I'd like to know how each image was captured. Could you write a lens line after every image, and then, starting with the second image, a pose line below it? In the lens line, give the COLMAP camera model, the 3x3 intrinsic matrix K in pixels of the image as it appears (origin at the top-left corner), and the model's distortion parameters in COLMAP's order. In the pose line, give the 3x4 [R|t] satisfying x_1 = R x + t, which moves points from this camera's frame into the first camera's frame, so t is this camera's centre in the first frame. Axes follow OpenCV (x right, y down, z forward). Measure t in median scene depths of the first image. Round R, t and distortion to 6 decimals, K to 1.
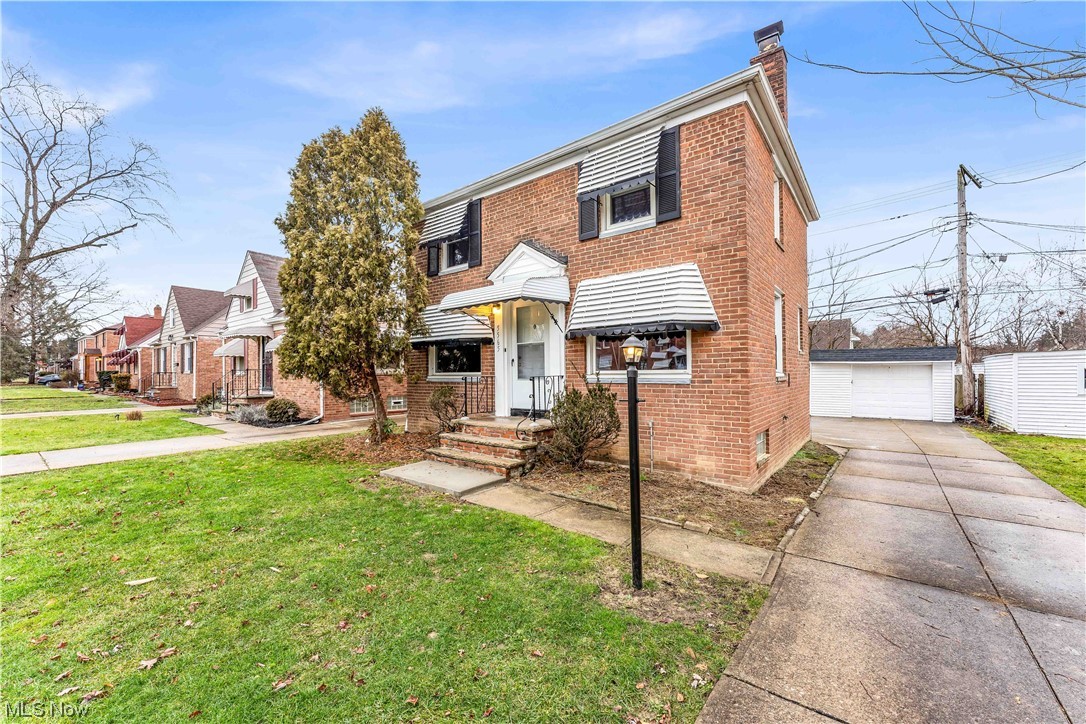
lens RADIAL K [[430.7, 0, 542.0], [0, 430.7, 362.8], [0, 0, 1]] dist [-0.001312, -0.000067]
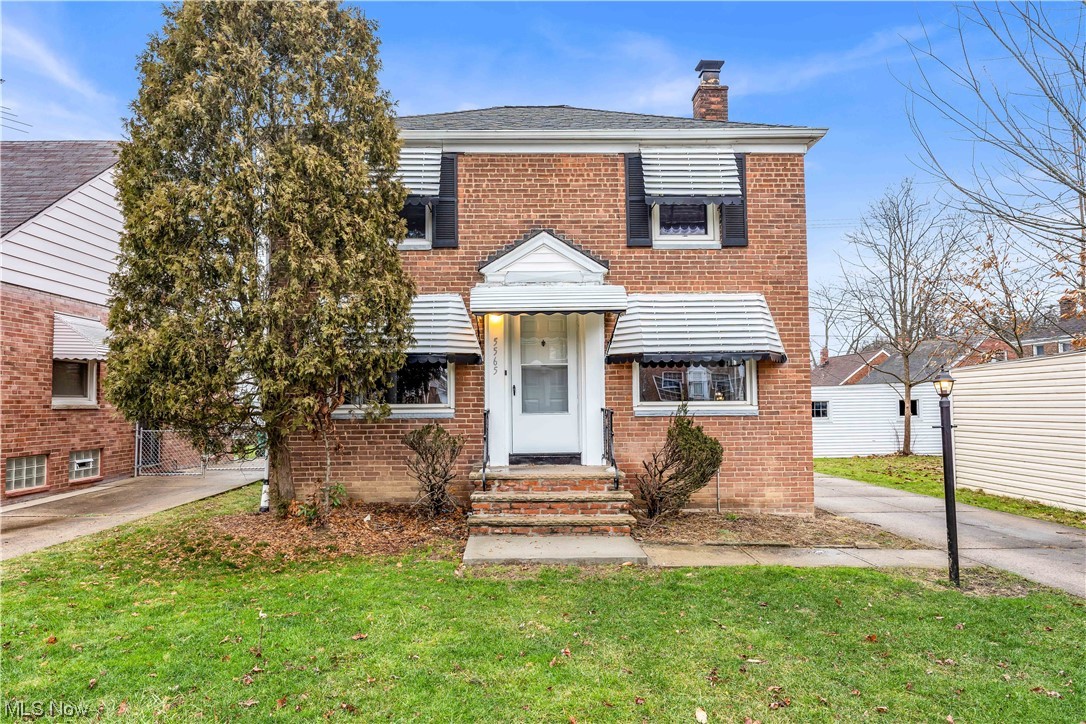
lens RADIAL K [[619.8, 0, 540.7], [0, 619.8, 365.0], [0, 0, 1]] dist [-0.004695, 0.000026]
pose [[0.769713, 0.042042, 0.637004, -0.885169], [-0.013491, 0.998677, -0.049611, 0.010176], [-0.638247, 0.029593, 0.769263, 0.210204]]
